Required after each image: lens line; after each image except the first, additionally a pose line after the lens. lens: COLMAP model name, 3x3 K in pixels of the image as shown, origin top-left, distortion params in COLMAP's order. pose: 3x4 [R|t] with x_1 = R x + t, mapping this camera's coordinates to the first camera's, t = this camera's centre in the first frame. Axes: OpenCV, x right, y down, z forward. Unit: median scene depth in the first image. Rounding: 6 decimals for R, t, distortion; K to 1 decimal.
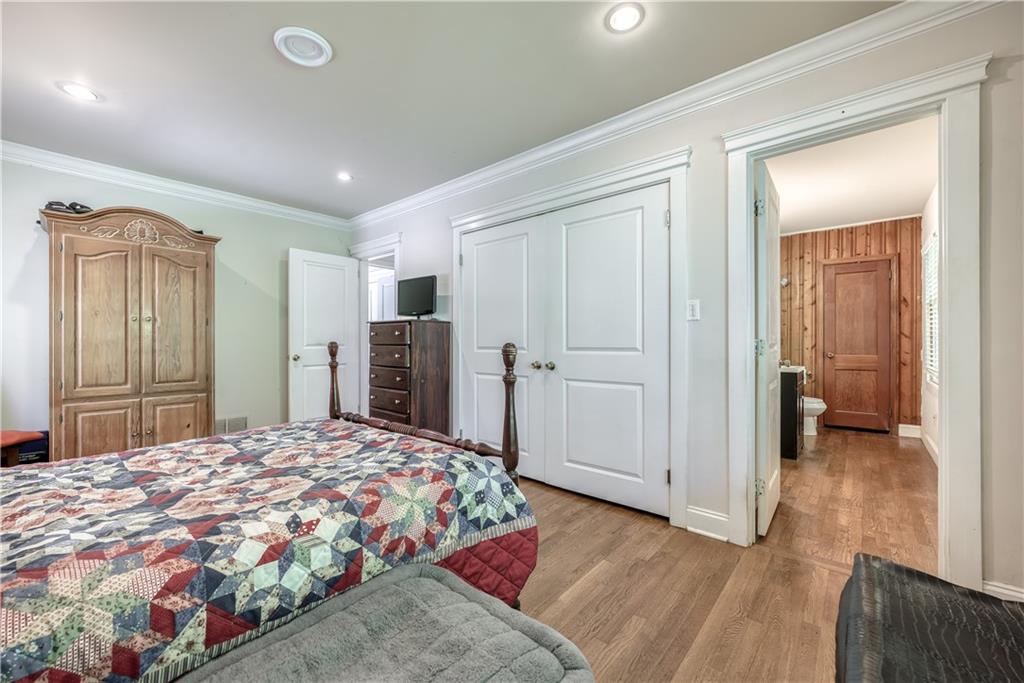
lens RADIAL K [[417.8, 0, 511.8], [0, 417.8, 343.9], [0, 0, 1]] dist [0.000253, 0.000246]
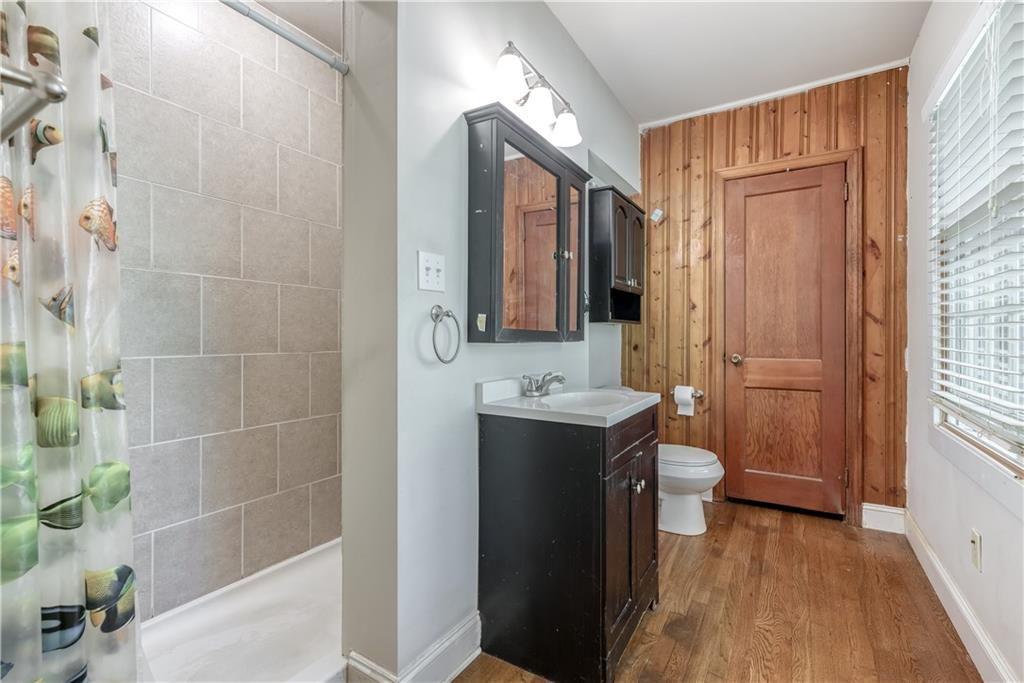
lens RADIAL K [[463.8, 0, 511.0], [0, 463.8, 339.0], [0, 0, 1]] dist [0.009341, -0.000412]
pose [[0.988827, 0.001374, 0.149058, 0.435328], [-0.001122, 0.999998, -0.001771, 0.004700], [-0.149060, 0.001584, 0.988827, 0.516751]]
